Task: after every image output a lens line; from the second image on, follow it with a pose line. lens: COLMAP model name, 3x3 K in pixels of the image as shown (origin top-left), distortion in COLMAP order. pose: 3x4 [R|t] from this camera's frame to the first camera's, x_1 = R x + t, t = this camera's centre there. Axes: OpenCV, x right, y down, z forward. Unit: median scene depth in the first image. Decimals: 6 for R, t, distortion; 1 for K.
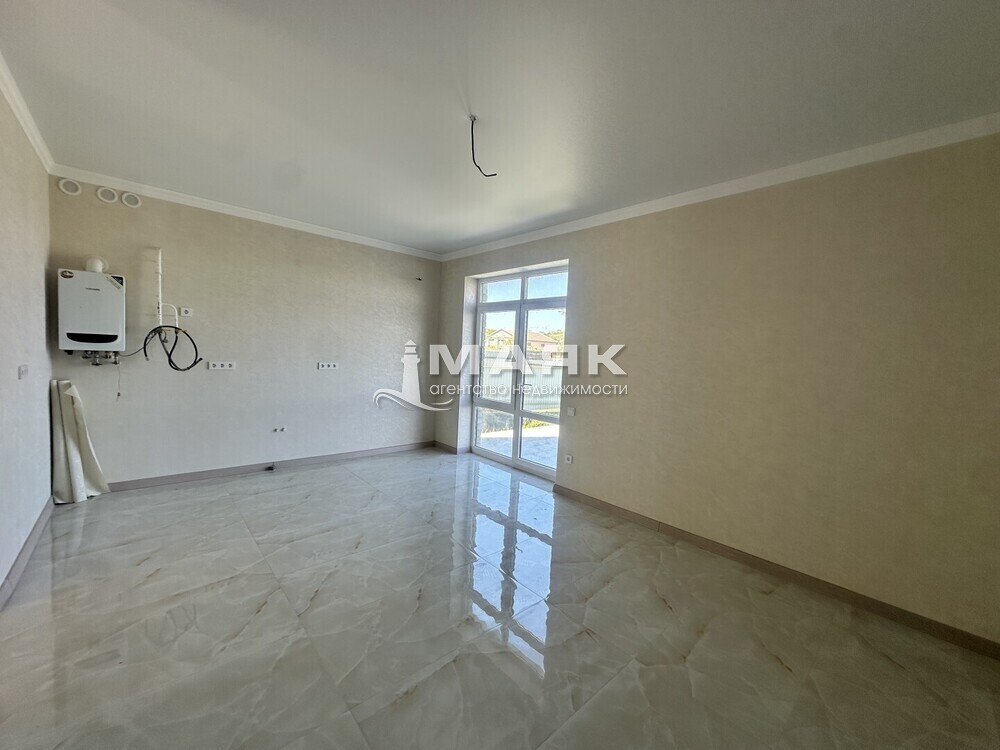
lens RADIAL K [[398.4, 0, 501.6], [0, 398.4, 373.9], [0, 0, 1]] dist [-0.004229, 0.000532]
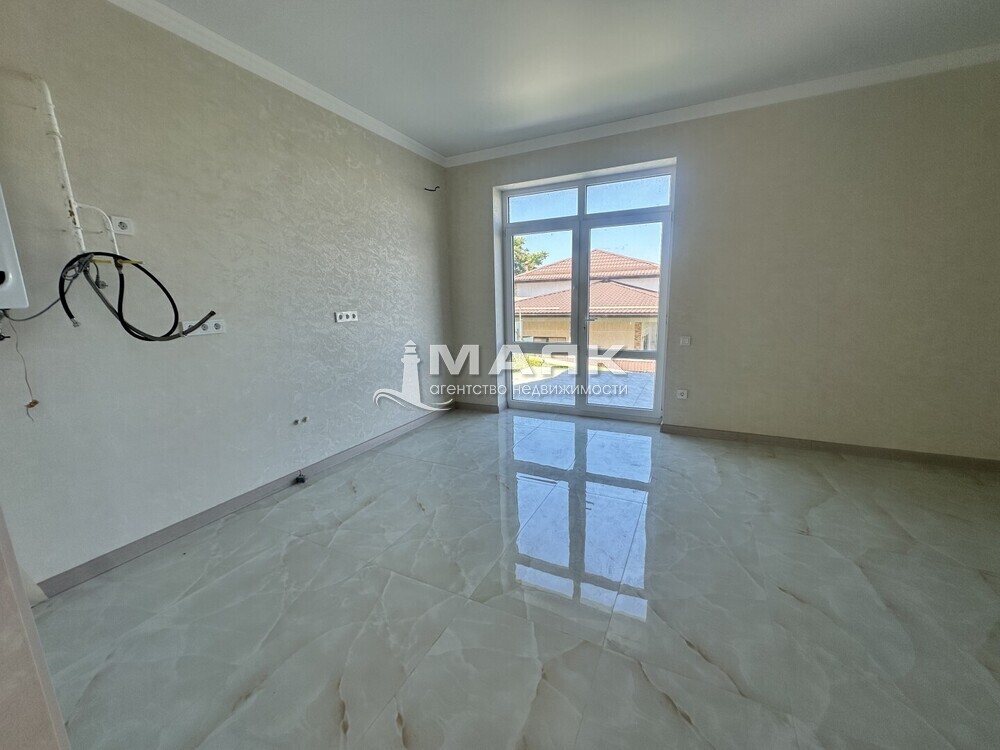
lens RADIAL K [[398.4, 0, 499.1], [0, 398.4, 372.9], [0, 0, 1]] dist [-0.004229, 0.000532]
pose [[0.928774, -0.135527, 0.344980, -0.478058], [0.089202, 0.985127, 0.146857, -0.002191], [-0.359752, -0.105624, 0.927050, 0.295909]]
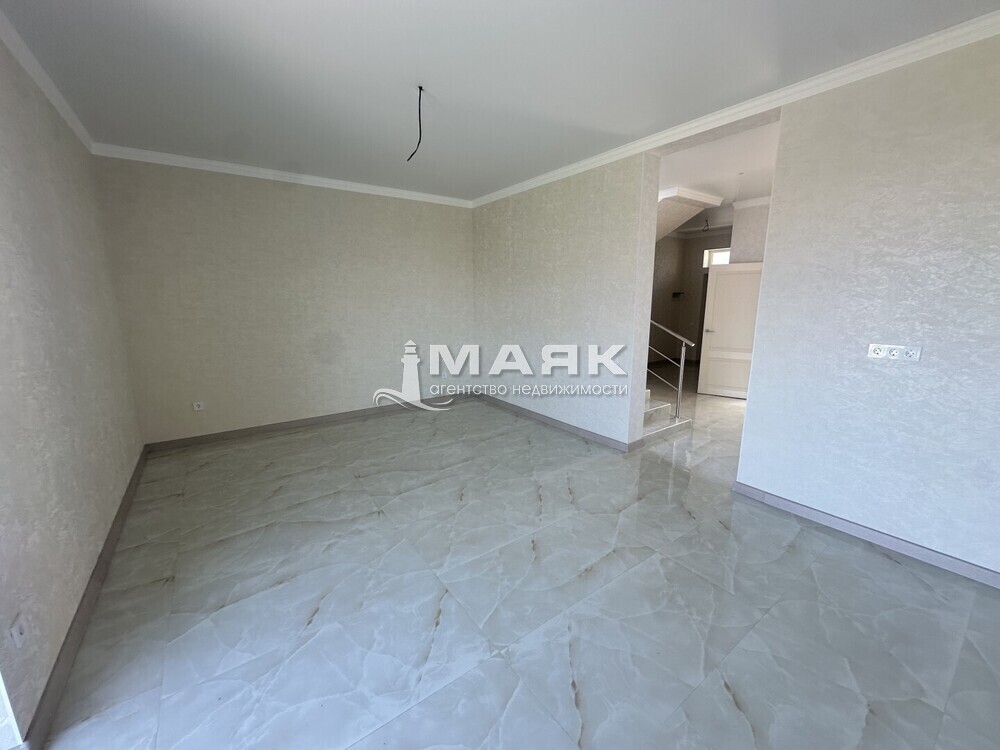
lens RADIAL K [[398.4, 0, 501.4], [0, 398.4, 371.4], [0, 0, 1]] dist [-0.004229, 0.000532]
pose [[-0.993221, -0.065048, 0.096339, -0.228452], [-0.039226, 0.967713, 0.248985, -0.086603], [-0.109424, 0.243519, -0.963704, 1.124948]]
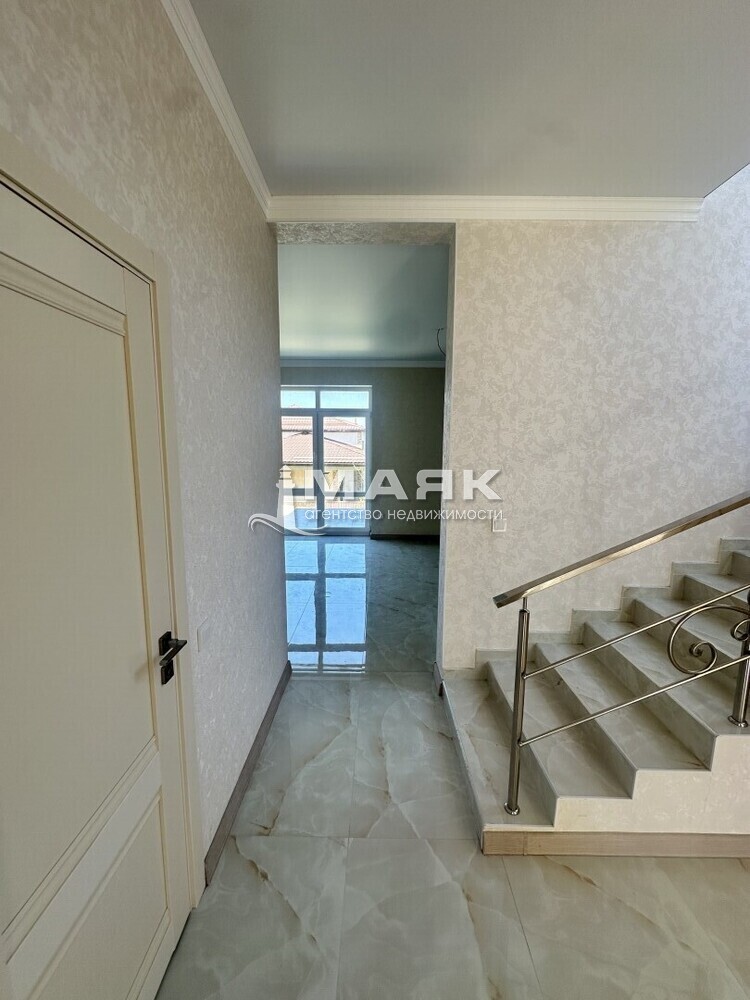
lens RADIAL K [[398.4, 0, 373.3], [0, 398.4, 504.2], [0, 0, 1]] dist [-0.004229, 0.000532]
pose [[0.680390, -0.146437, 0.718071, -0.896646], [0.068751, 0.988266, 0.136395, -0.044542], [-0.729618, -0.043433, 0.682474, -0.043572]]
